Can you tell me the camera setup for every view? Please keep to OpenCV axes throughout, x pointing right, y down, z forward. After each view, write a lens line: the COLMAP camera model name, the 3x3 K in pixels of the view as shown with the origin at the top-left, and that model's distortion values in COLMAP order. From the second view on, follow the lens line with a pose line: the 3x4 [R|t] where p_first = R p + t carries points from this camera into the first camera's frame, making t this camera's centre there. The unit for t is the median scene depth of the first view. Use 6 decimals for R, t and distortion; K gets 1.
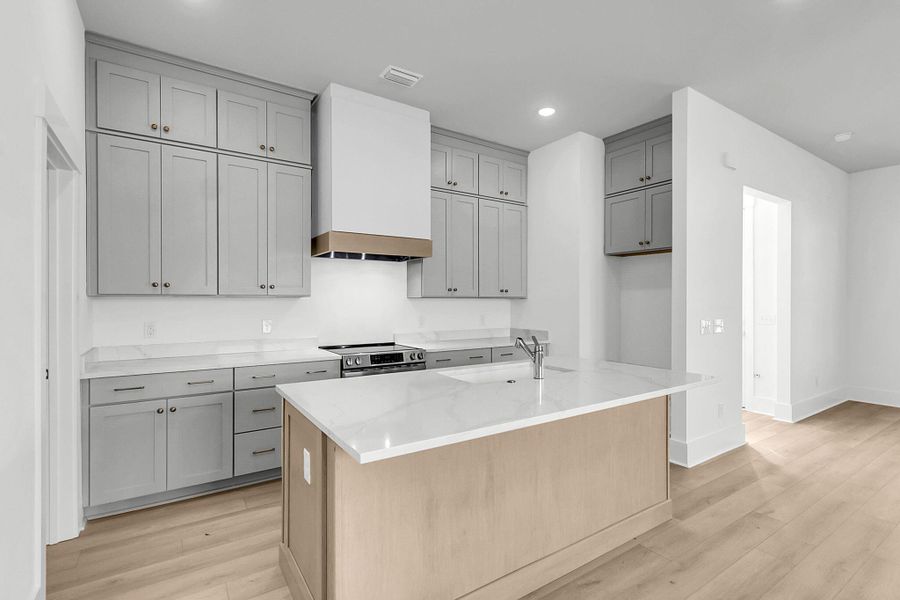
lens RADIAL K [[413.4, 0, 449.0], [0, 413.4, 305.5], [0, 0, 1]] dist [0.002688, 0.000733]
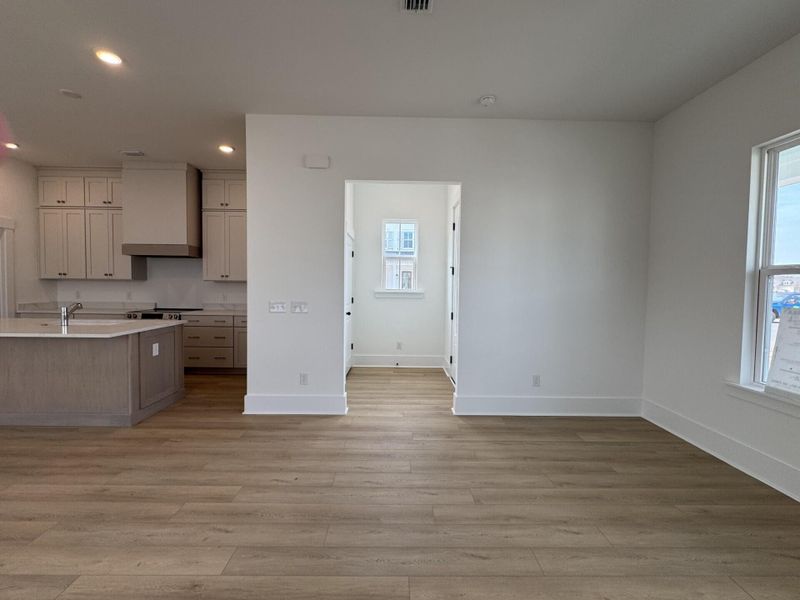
lens RADIAL K [[358.0, 0, 399.1], [0, 358.0, 298.8], [0, 0, 1]] dist [0.000246, 0.001653]
pose [[0.837532, 0.036241, -0.545184, 1.810334], [-0.011371, 0.998738, 0.048923, -0.035212], [0.546269, -0.034775, 0.836887, 0.383848]]
